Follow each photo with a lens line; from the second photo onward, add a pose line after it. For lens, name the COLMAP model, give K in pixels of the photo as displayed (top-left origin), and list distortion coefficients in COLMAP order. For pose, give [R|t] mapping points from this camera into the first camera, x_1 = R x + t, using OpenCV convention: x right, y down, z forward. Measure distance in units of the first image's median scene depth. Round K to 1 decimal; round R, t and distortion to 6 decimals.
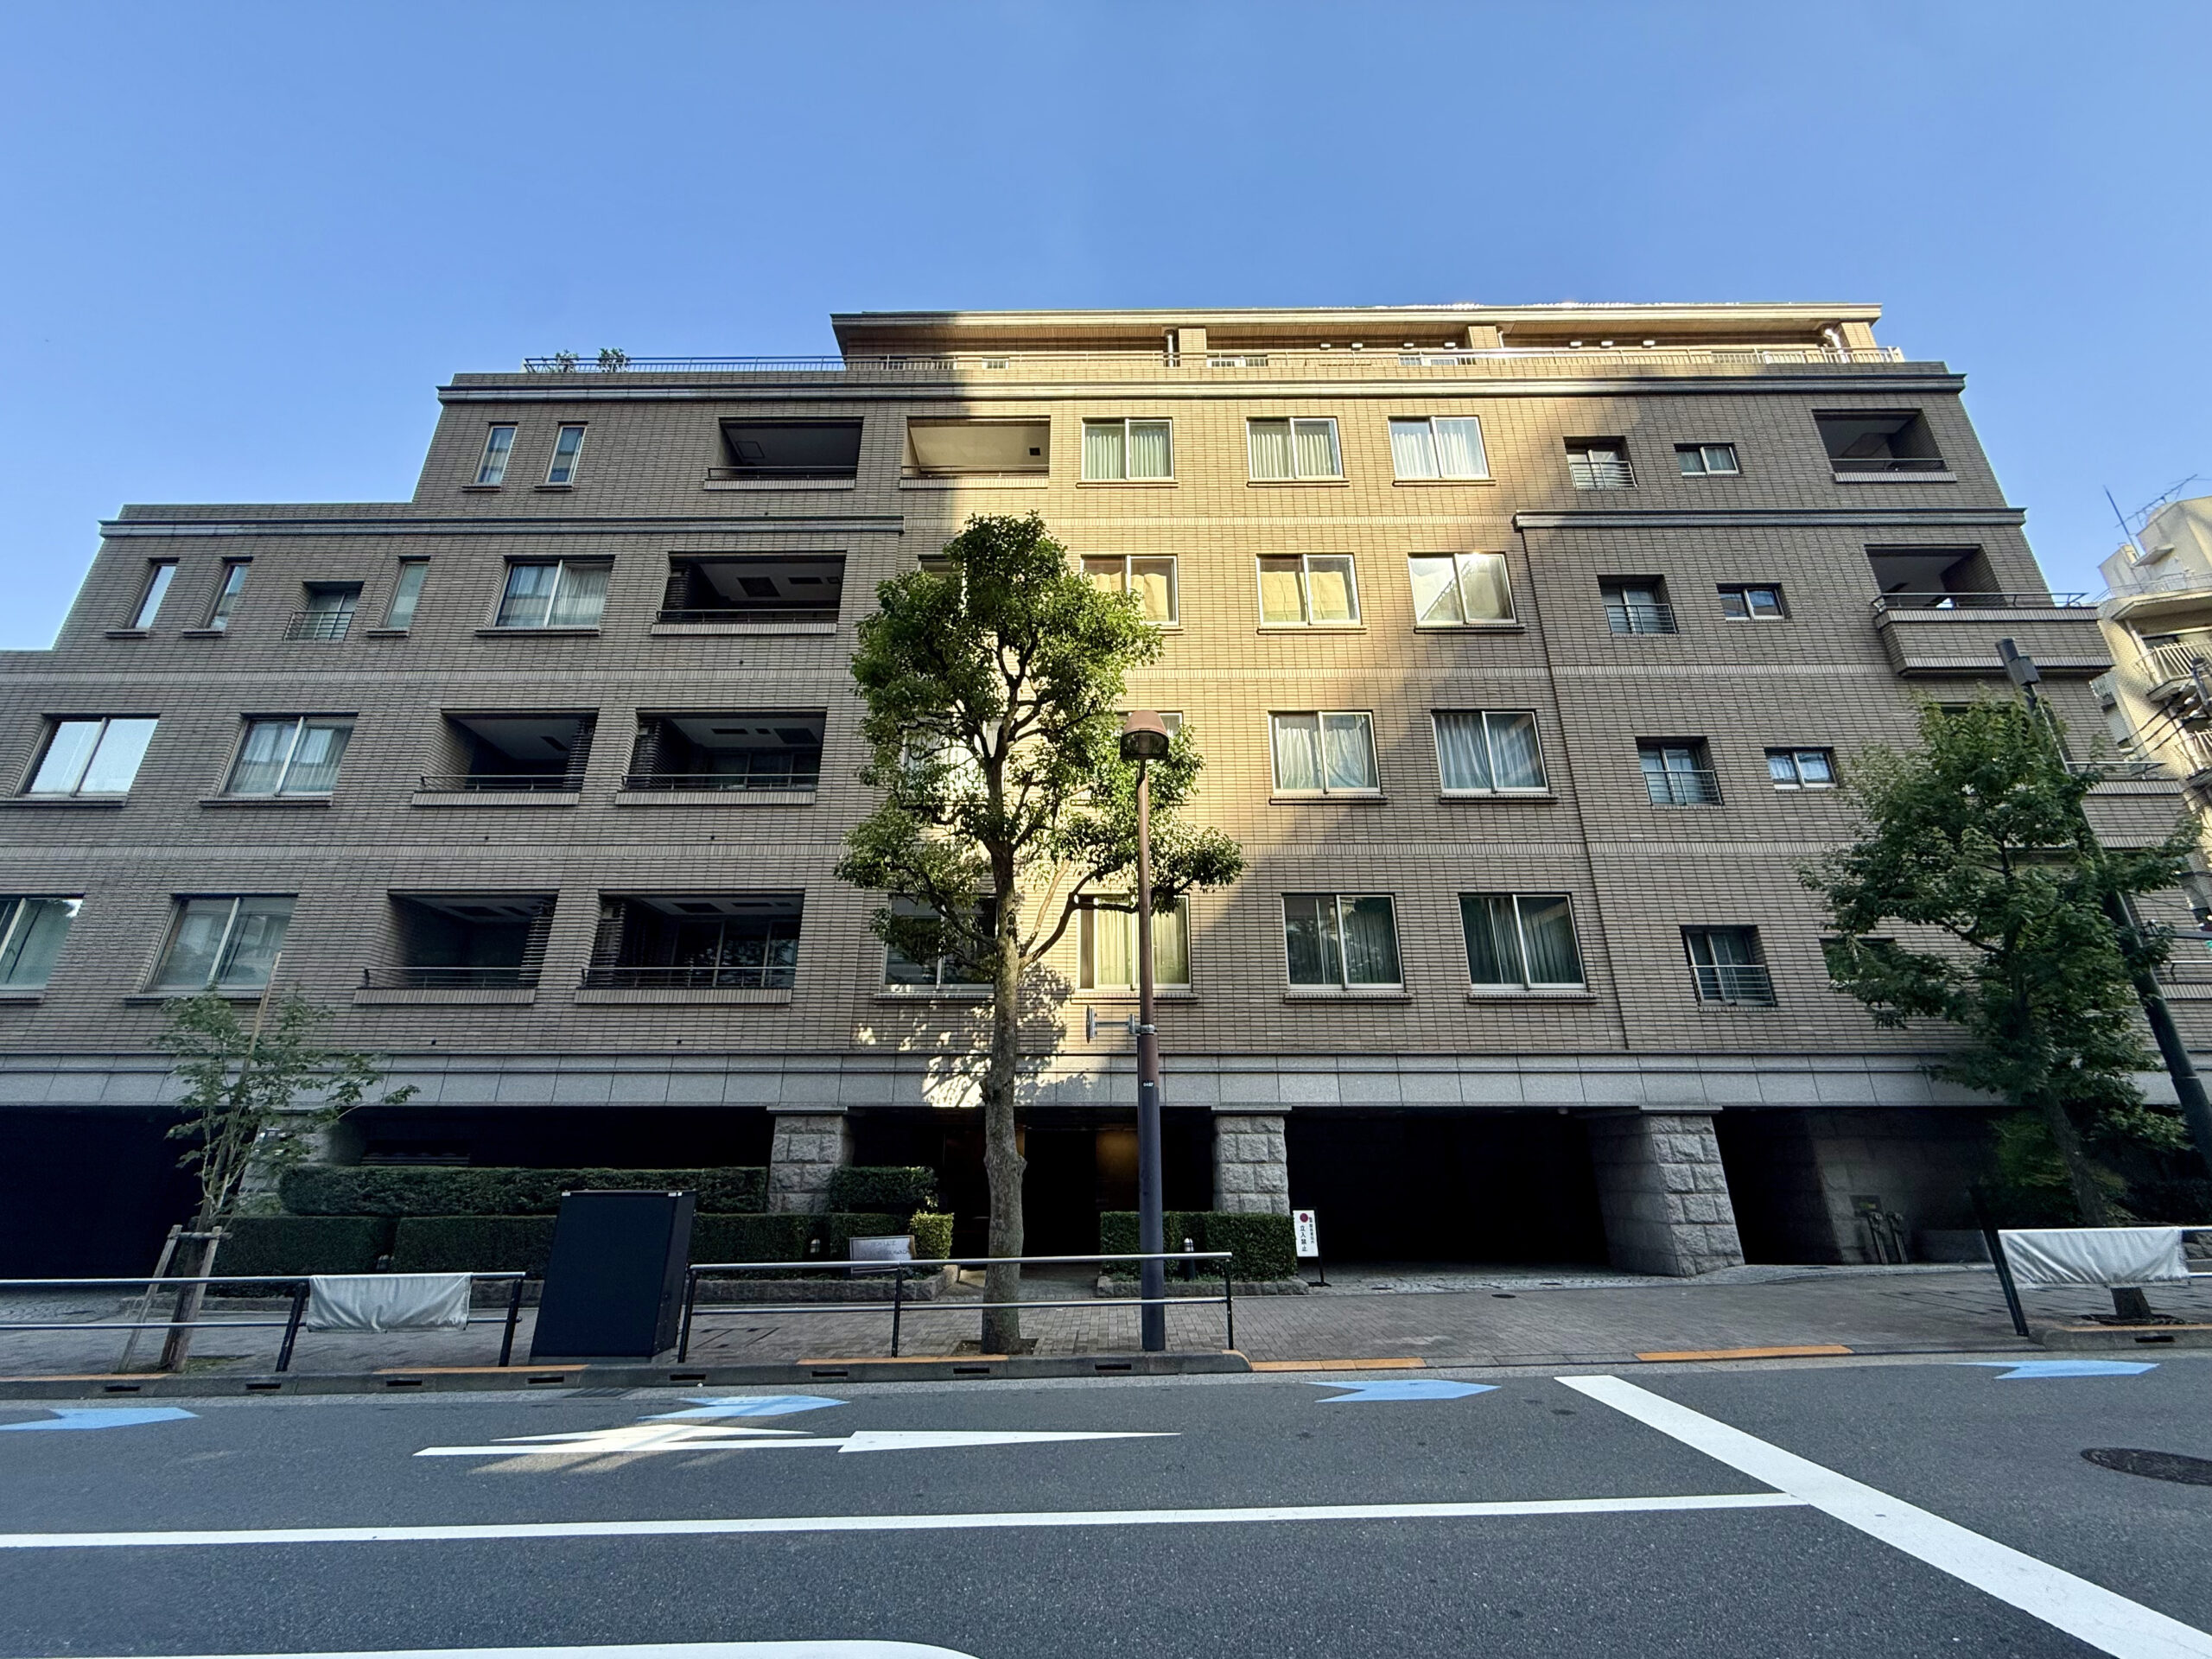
lens RADIAL K [[889.2, 0, 1108.8], [0, 889.2, 832.4], [0, 0, 1]] dist [-0.000762, 0.000589]
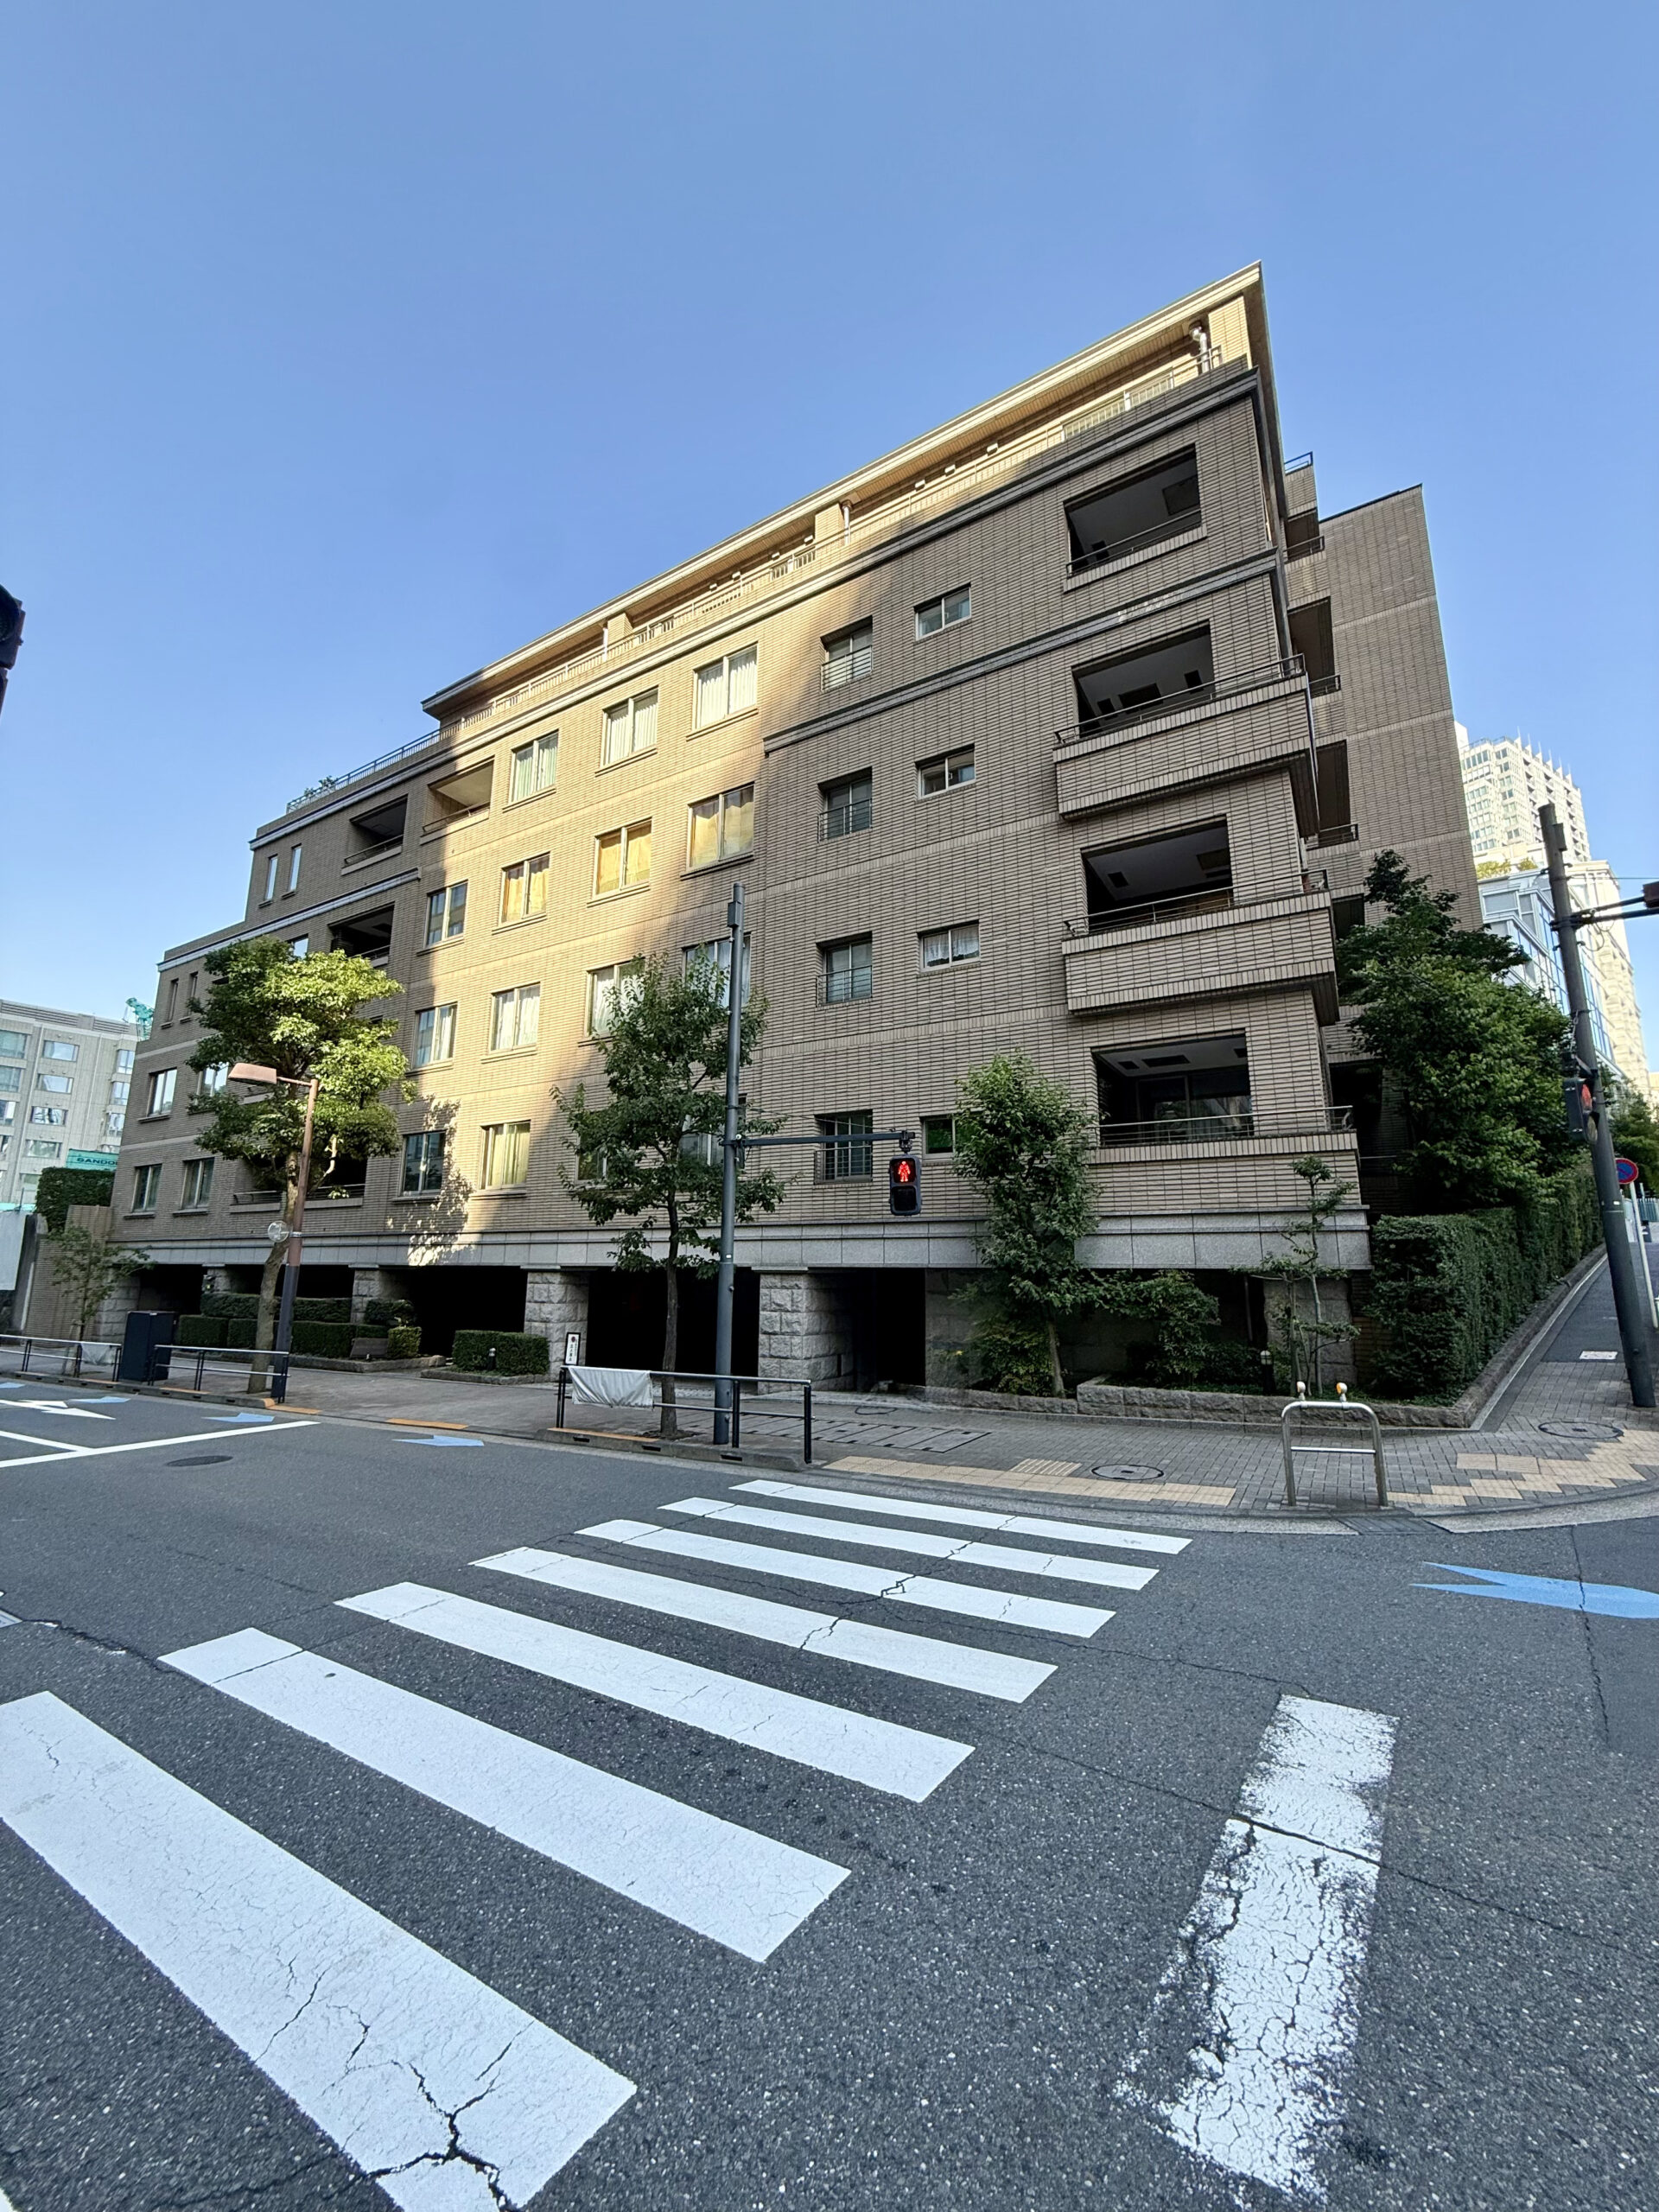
lens RADIAL K [[889.2, 0, 830.8], [0, 889.2, 1102.9], [0, 0, 1]] dist [-0.000762, 0.000589]
pose [[0.857549, -0.089521, -0.506552, 1.210114], [0.171490, 0.978160, 0.117451, -0.041478], [0.484975, -0.187589, 0.854172, 0.023834]]
